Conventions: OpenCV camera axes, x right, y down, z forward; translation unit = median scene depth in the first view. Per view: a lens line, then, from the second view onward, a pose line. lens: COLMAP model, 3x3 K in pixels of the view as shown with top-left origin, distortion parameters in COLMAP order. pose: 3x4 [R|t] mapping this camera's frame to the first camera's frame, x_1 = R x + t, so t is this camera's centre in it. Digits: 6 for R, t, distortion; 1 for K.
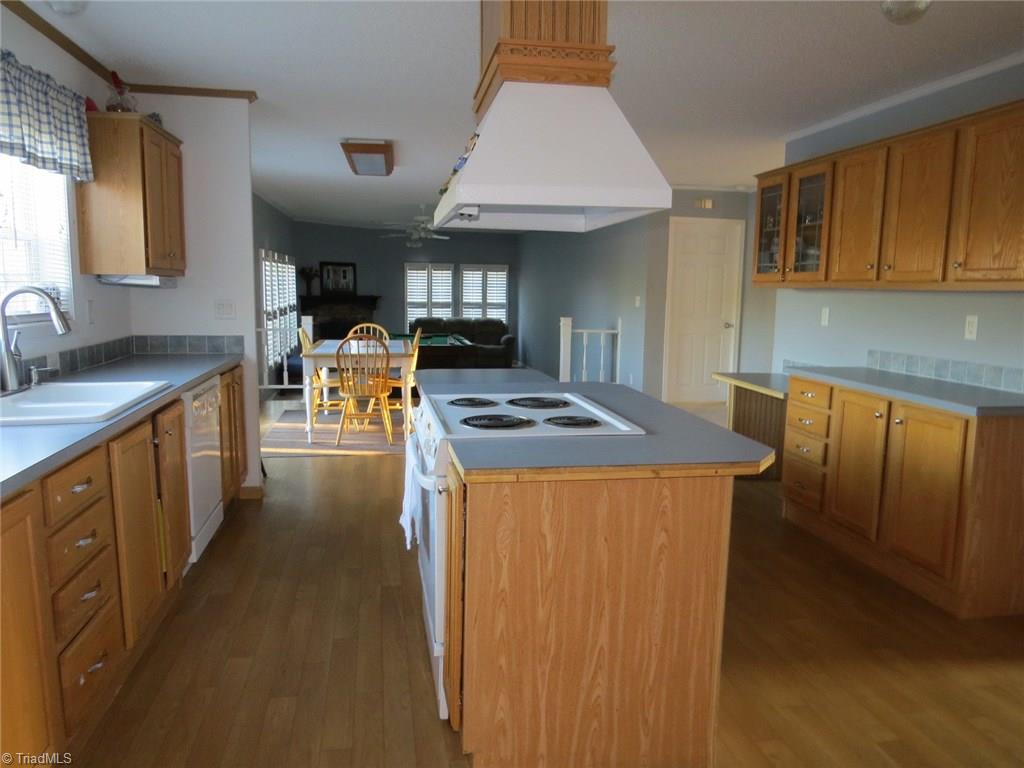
lens RADIAL K [[739.5, 0, 515.4], [0, 739.5, 386.7], [0, 0, 1]] dist [-0.021849, -0.000557]
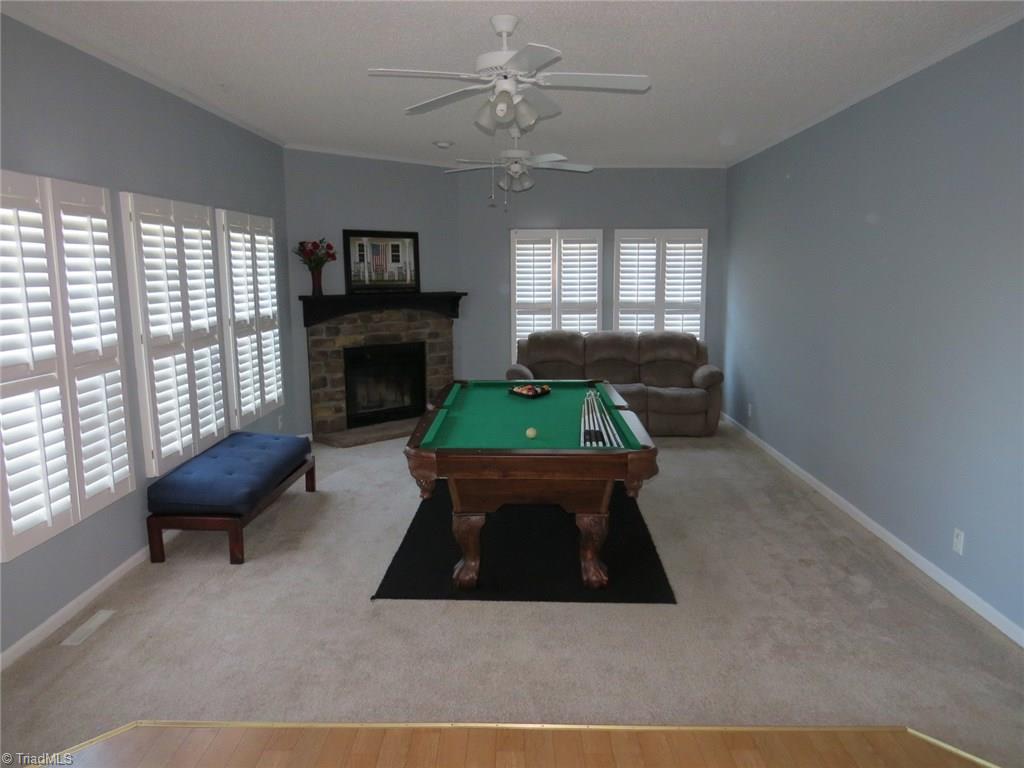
lens RADIAL K [[739.5, 0, 512.7], [0, 739.5, 388.5], [0, 0, 1]] dist [-0.021849, -0.000557]
pose [[0.979022, 0.012154, -0.203393, -0.037472], [-0.007929, 0.999736, 0.021575, -0.063526], [0.203601, -0.019510, 0.978859, 0.467854]]
